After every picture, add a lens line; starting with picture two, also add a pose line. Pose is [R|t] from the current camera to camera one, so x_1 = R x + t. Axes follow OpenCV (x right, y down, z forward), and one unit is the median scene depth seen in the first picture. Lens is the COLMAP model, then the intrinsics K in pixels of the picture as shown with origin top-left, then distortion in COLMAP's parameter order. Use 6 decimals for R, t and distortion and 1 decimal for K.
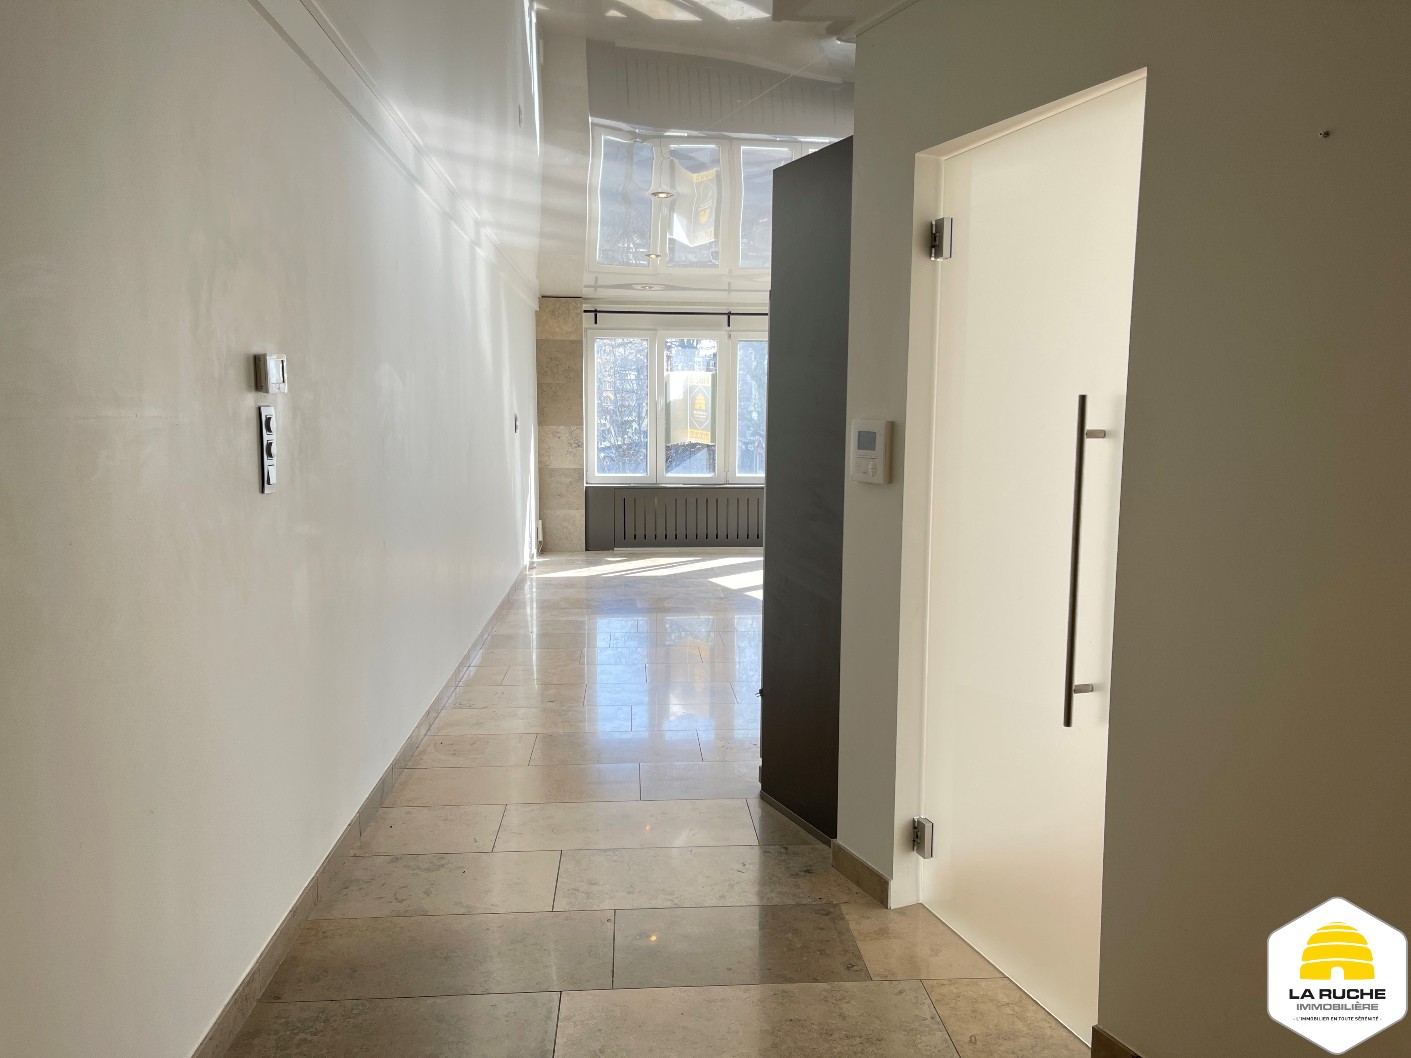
lens RADIAL K [[1068.1, 0, 705.5], [0, 1068.1, 529.0], [0, 0, 1]] dist [0.110917, -0.132433]
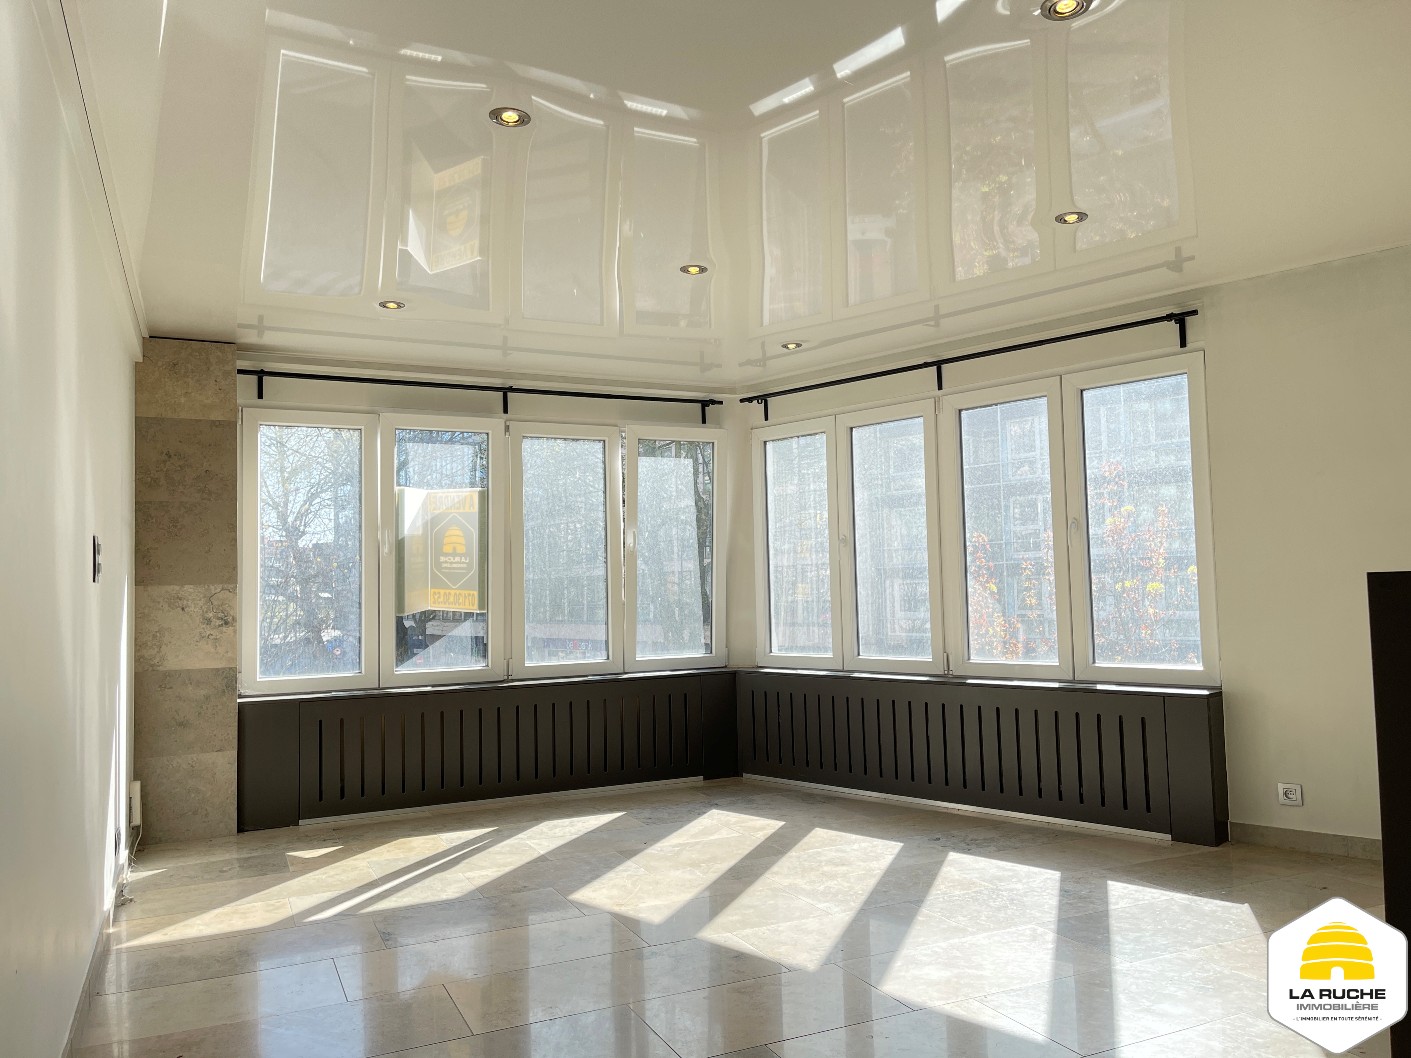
lens RADIAL K [[1068.1, 0, 705.5], [0, 1068.1, 529.0], [0, 0, 1]] dist [0.110917, -0.132433]
pose [[0.937841, -0.007805, 0.346978, -0.083068], [0.066476, 0.985277, -0.157513, -0.025219], [-0.340640, 0.170788, 0.924552, 0.434740]]
